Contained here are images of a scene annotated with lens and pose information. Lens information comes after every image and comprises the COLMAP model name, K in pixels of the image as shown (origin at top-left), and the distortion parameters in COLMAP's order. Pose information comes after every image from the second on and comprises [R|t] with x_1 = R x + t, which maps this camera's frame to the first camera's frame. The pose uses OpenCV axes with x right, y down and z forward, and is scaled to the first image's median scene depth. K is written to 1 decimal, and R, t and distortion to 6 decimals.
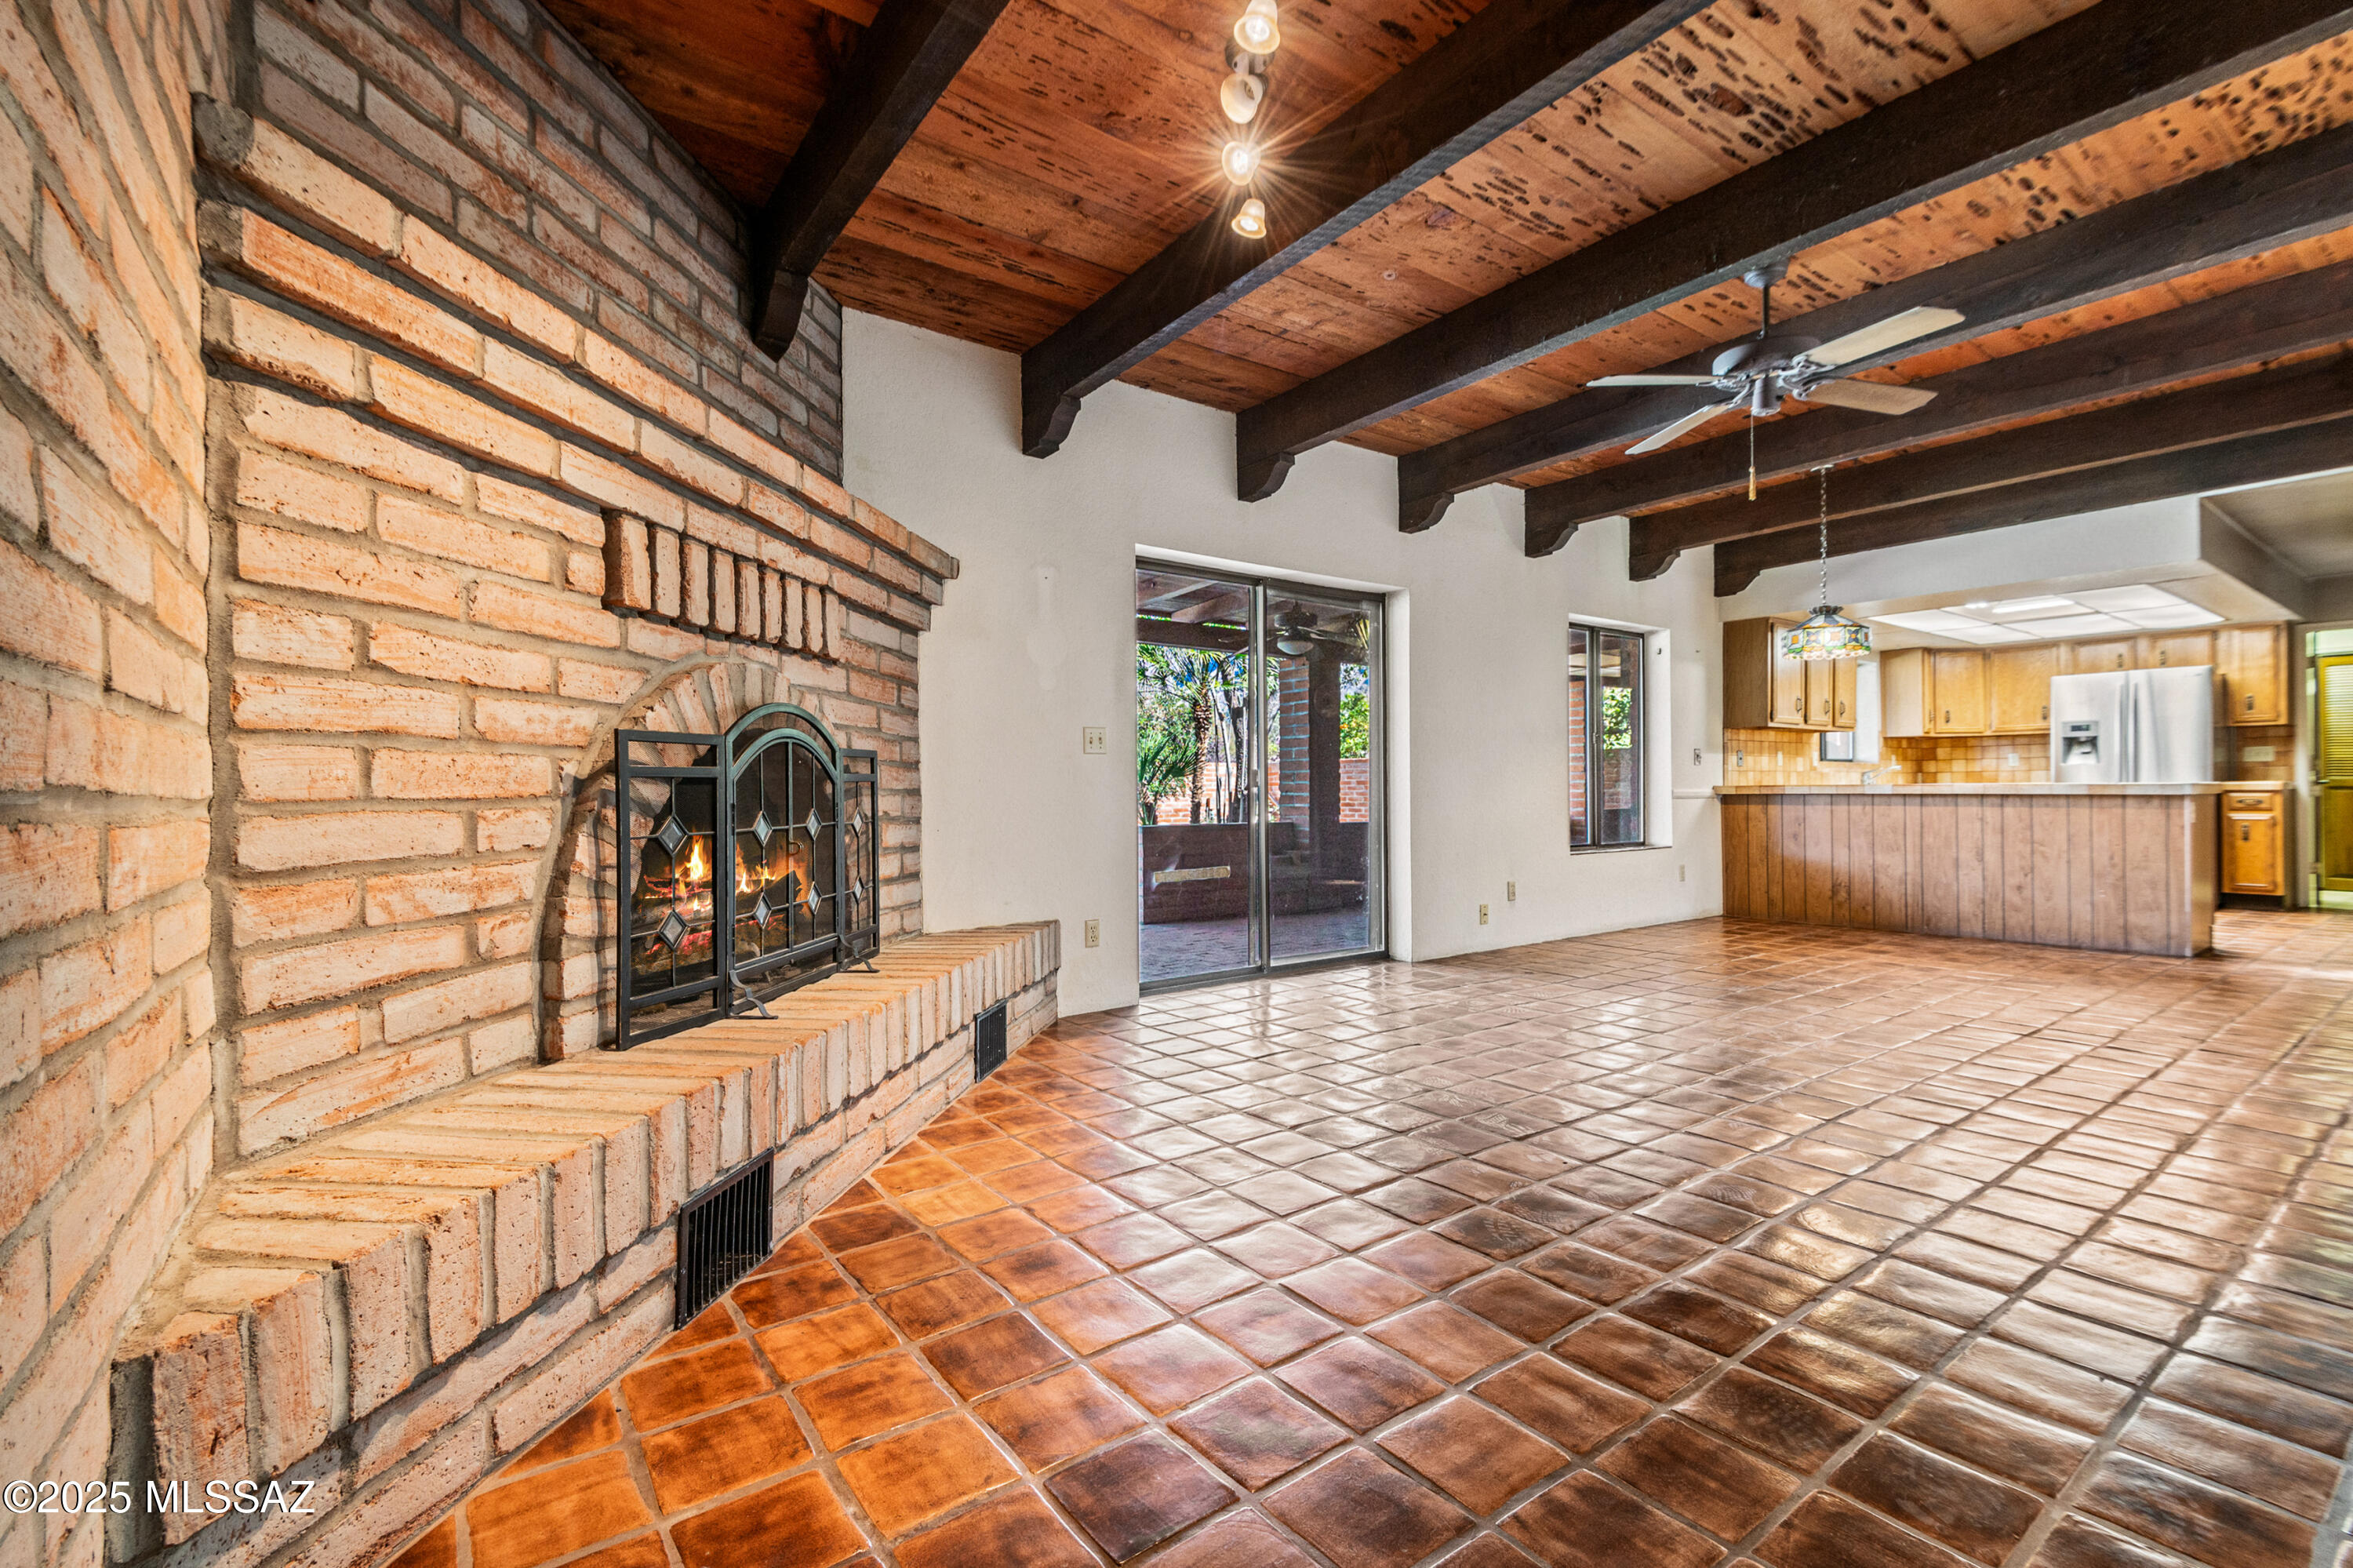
lens RADIAL K [[1024.6, 0, 1185.0], [0, 1024.6, 793.9], [0, 0, 1]] dist [0.019909, -0.014600]
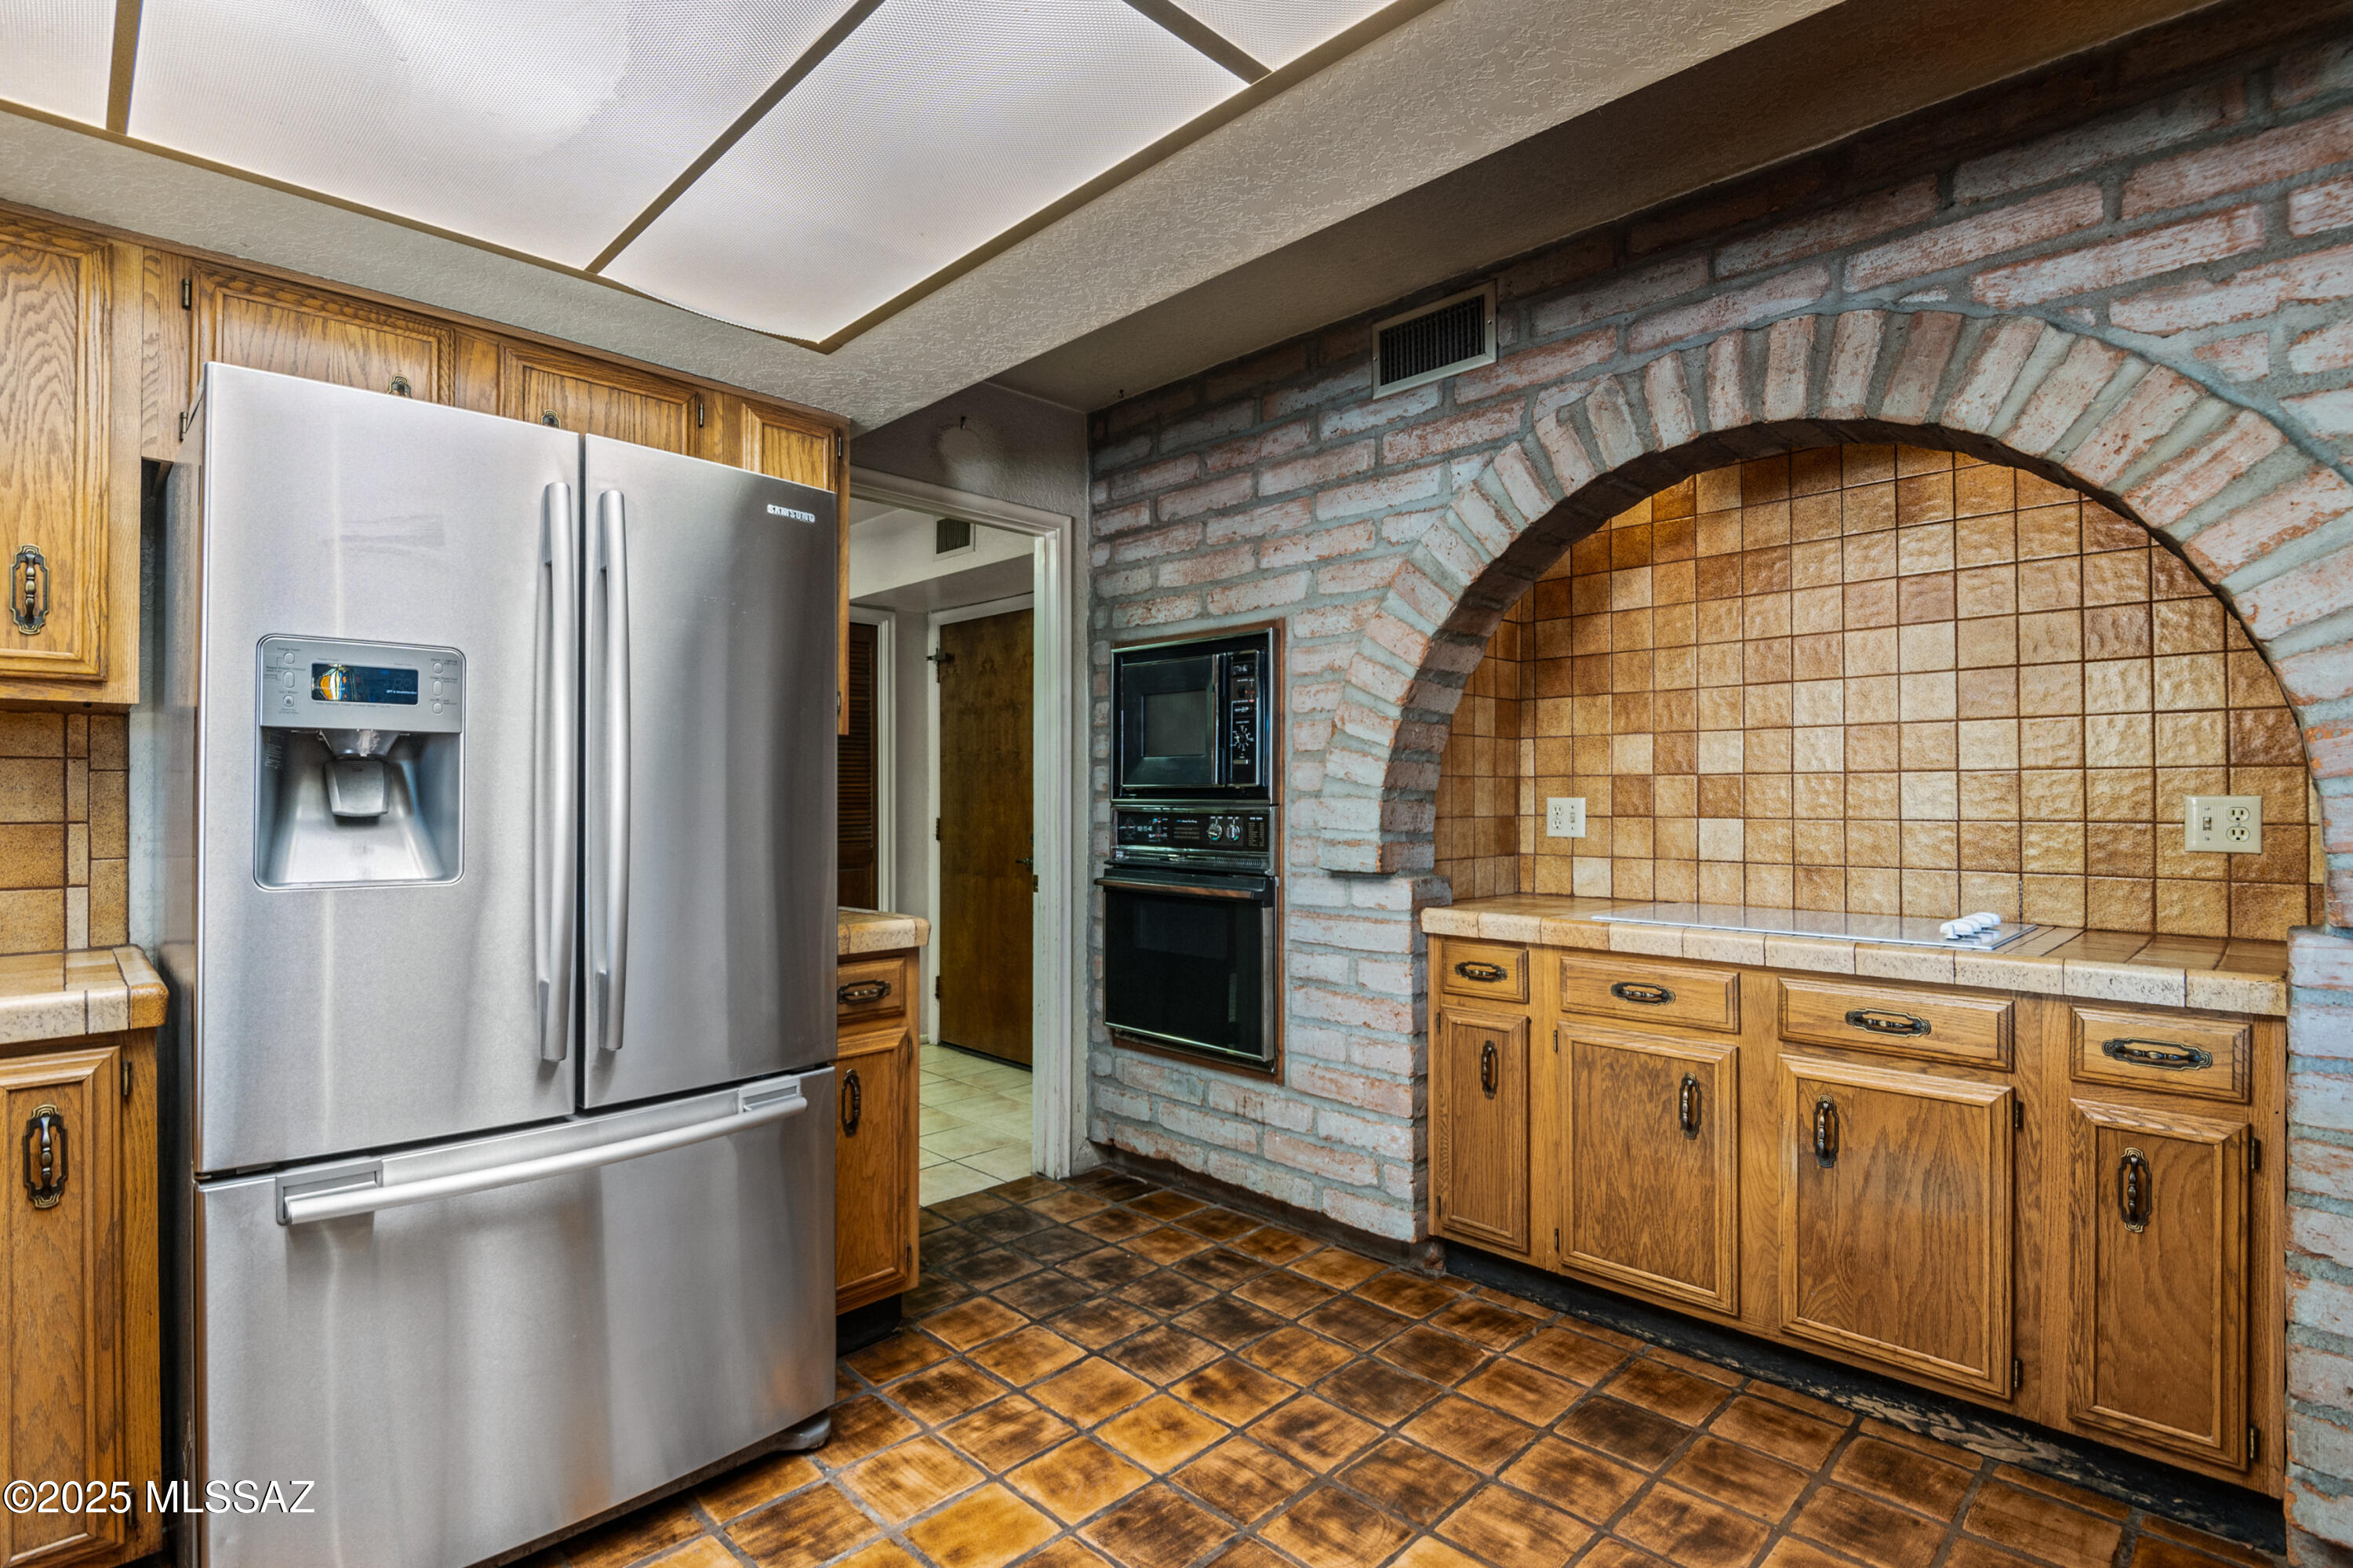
lens RADIAL K [[1119.3, 0, 1176.5], [0, 1119.3, 784.0], [0, 0, 1]] dist [0.002877, -0.011868]
pose [[-0.135483, 0.016337, 0.990645, 1.581829], [0.001829, 0.999866, -0.016239, -0.103924], [-0.990778, -0.000388, -0.135494, 2.136821]]
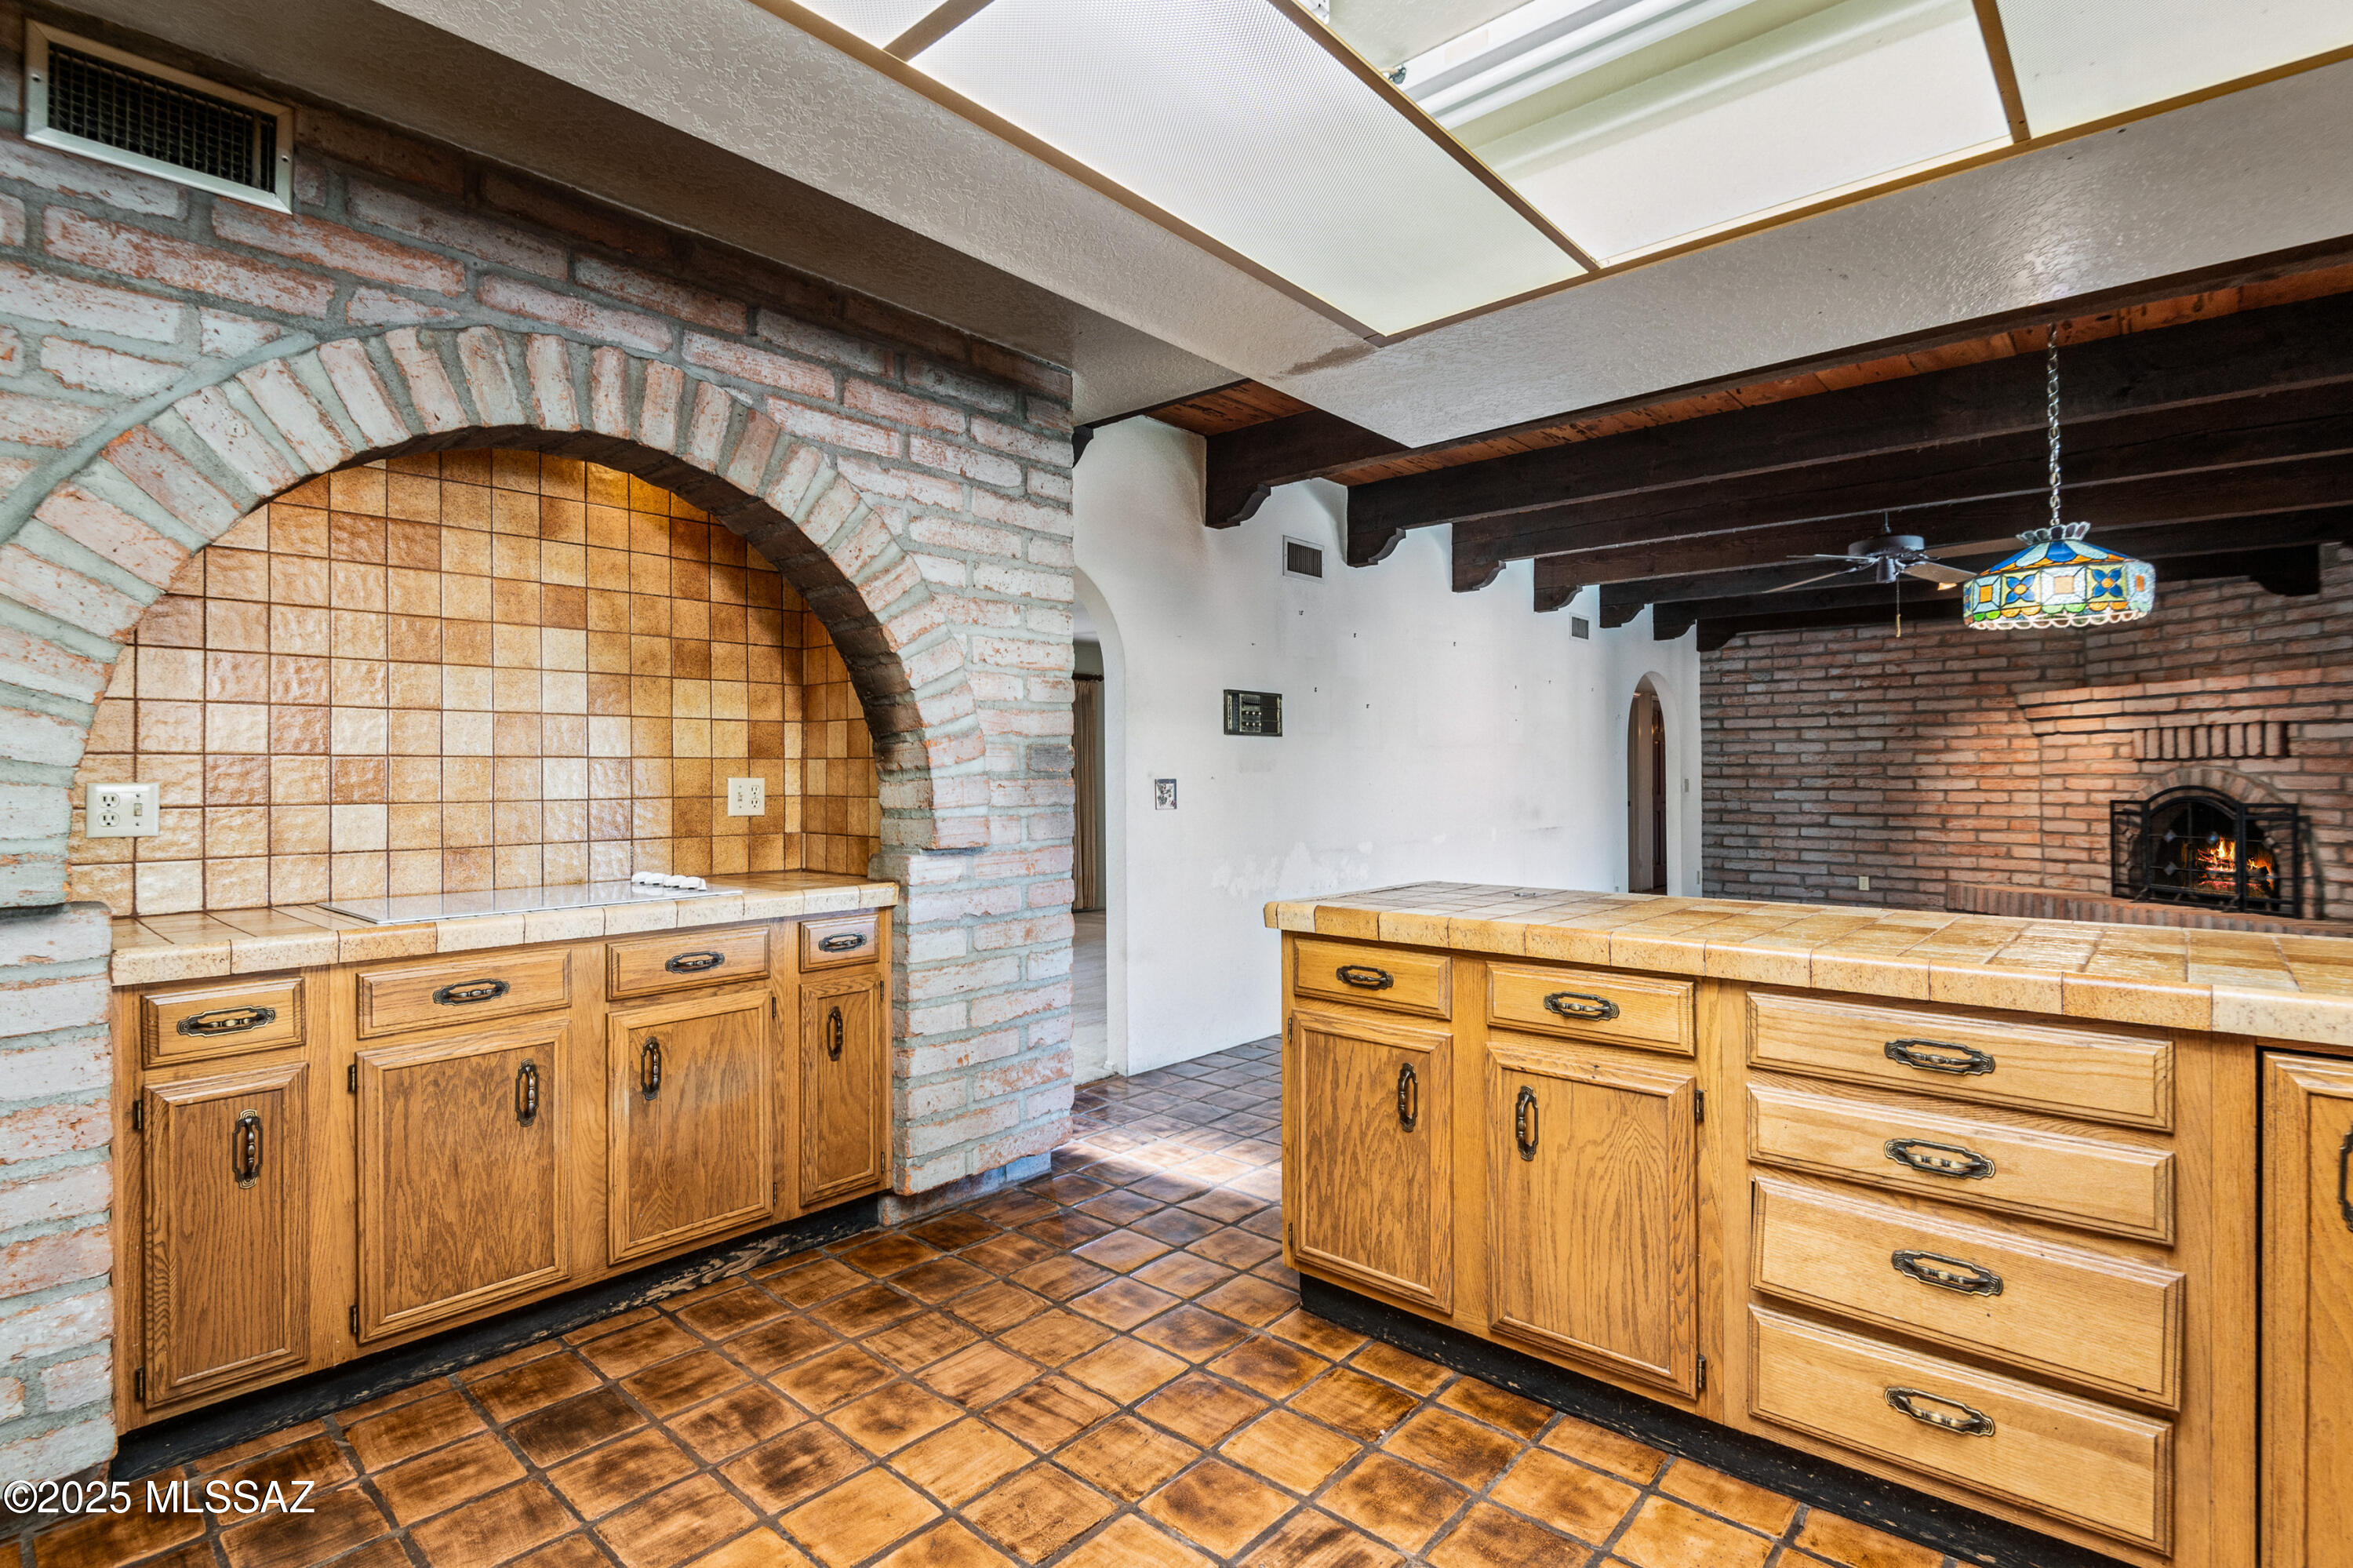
lens RADIAL K [[1116.3, 0, 1164.7], [0, 1116.3, 761.7], [0, 0, 1]] dist [0.001238, -0.013496]
pose [[-0.981679, 0.005712, -0.190456, 1.944164], [0.007932, 0.999909, -0.010893, -0.107256], [0.190377, -0.012204, -0.981635, 2.448733]]
